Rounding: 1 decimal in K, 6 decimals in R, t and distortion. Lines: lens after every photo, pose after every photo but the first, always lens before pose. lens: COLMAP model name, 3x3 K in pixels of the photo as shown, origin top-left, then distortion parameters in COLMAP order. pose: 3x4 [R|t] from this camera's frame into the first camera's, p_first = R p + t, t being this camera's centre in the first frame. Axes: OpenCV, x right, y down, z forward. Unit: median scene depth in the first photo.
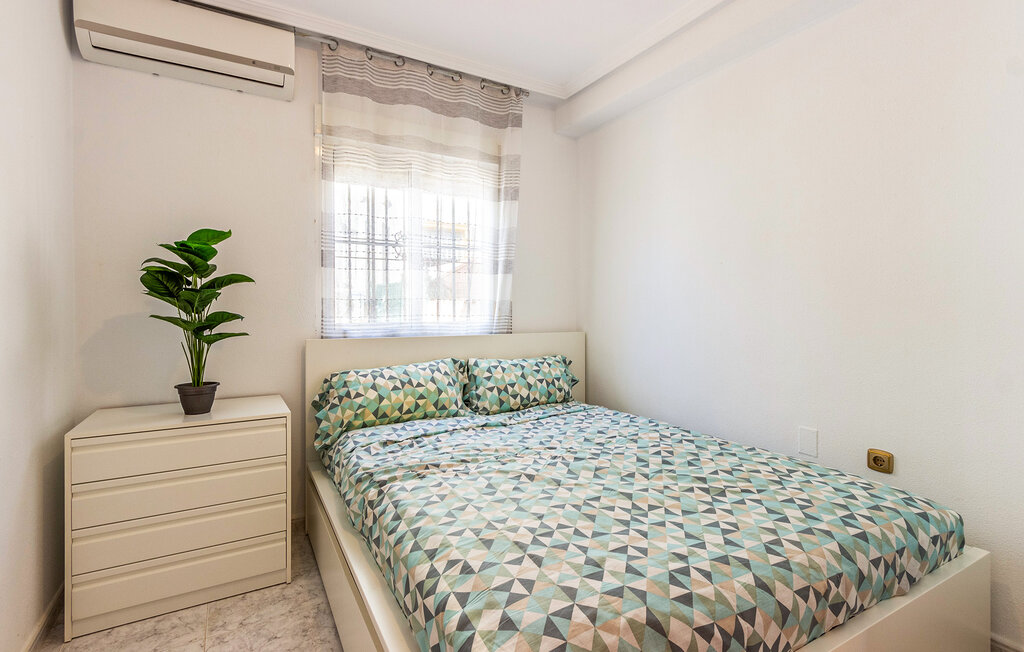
lens RADIAL K [[481.6, 0, 524.2], [0, 481.6, 326.2], [0, 0, 1]] dist [-0.001572, 0.000176]
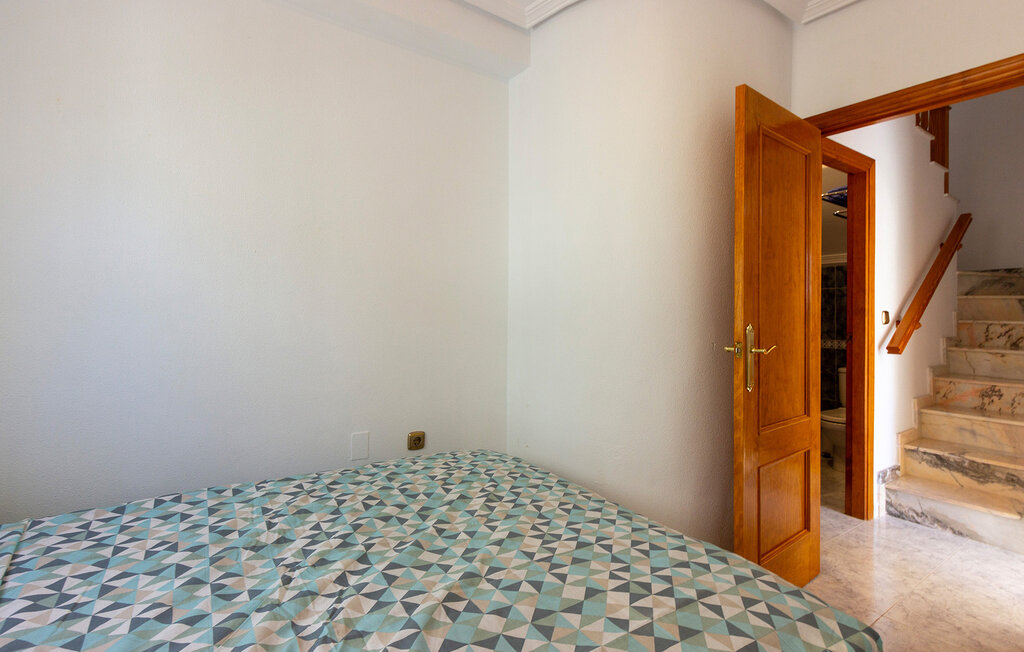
lens RADIAL K [[481.6, 0, 524.2], [0, 481.6, 326.2], [0, 0, 1]] dist [-0.001572, 0.000176]
pose [[-0.054303, -0.021051, 0.998303, -0.643504], [0.023553, 0.999473, 0.022357, -0.041421], [-0.998247, 0.024727, -0.053779, 1.028138]]
